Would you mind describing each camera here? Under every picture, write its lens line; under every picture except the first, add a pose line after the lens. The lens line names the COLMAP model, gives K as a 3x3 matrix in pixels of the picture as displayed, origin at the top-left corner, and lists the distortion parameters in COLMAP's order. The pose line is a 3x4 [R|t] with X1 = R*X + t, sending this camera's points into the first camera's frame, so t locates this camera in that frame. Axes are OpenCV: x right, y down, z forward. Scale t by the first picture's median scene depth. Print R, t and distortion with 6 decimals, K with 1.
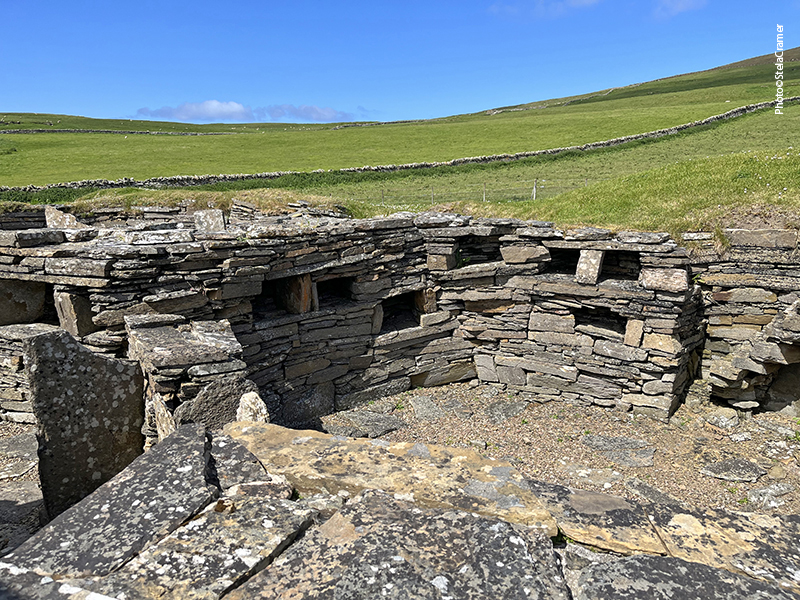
lens RADIAL K [[607.2, 0, 399.5], [0, 607.2, 299.6], [0, 0, 1]] dist [0.001061, -0.000801]
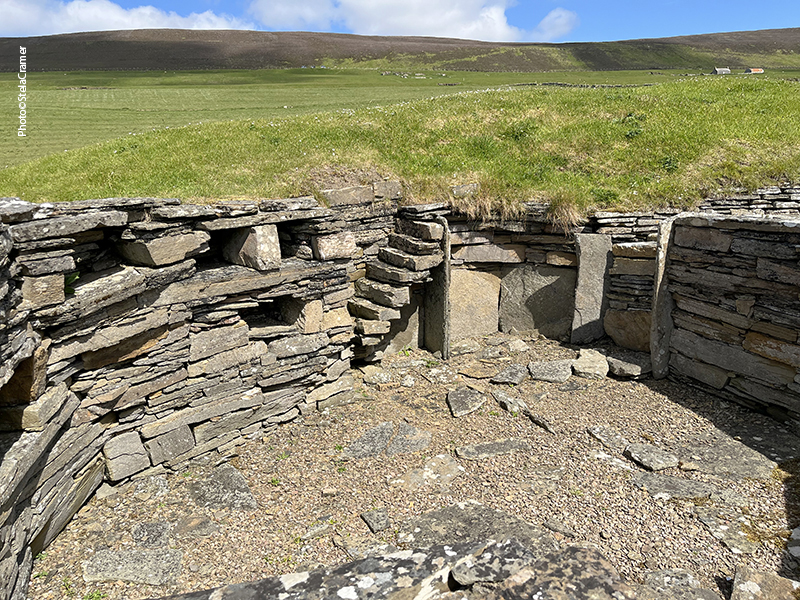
lens RADIAL K [[607.2, 0, 399.8], [0, 607.2, 300.7], [0, 0, 1]] dist [0.001061, -0.000801]
pose [[0.218902, -0.207897, 0.953342, -0.365610], [0.240895, 0.958309, 0.153667, -0.063508], [-0.945543, 0.196018, 0.259857, 0.632178]]
